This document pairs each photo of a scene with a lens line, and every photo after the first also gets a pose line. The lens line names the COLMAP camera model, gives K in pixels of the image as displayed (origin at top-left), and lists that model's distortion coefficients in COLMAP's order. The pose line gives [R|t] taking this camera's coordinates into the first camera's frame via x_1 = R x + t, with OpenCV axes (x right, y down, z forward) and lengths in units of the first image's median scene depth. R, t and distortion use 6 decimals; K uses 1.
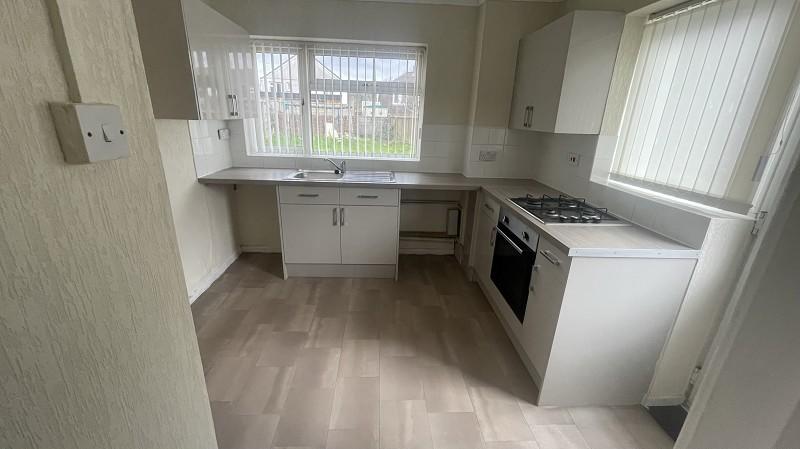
lens RADIAL K [[321.5, 0, 396.6], [0, 321.5, 224.0], [0, 0, 1]] dist [-0.001467, 0.000020]
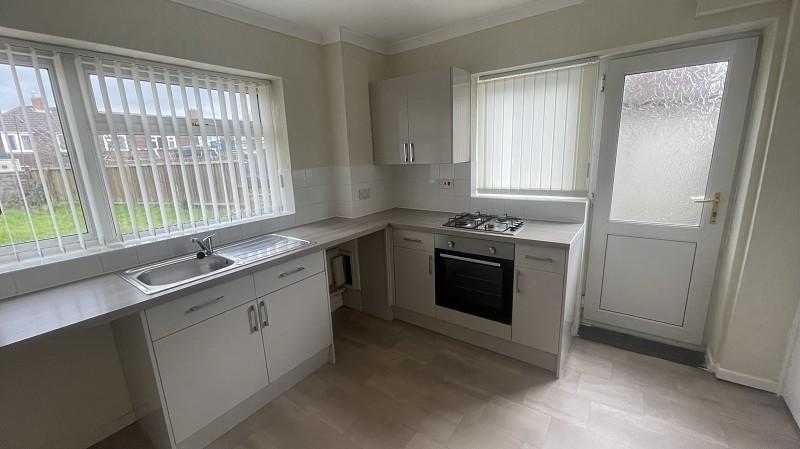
lens RADIAL K [[321.5, 0, 399.0], [0, 321.5, 223.1], [0, 0, 1]] dist [-0.001467, 0.000020]
pose [[0.623611, -0.227950, 0.747762, -0.486211], [0.307341, 0.951006, 0.033594, -0.149627], [-0.718784, 0.208868, 0.663117, 0.345629]]
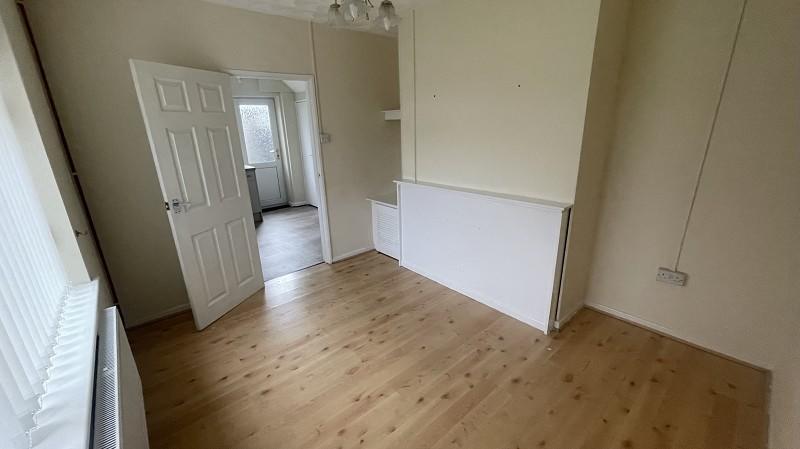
lens RADIAL K [[321.5, 0, 400.3], [0, 321.5, 225.7], [0, 0, 1]] dist [-0.001467, 0.000020]
pose [[-0.621215, -0.248257, 0.743277, -1.949389], [0.255068, 0.832786, 0.491333, -0.440732], [-0.740967, 0.494810, -0.454017, 1.009499]]
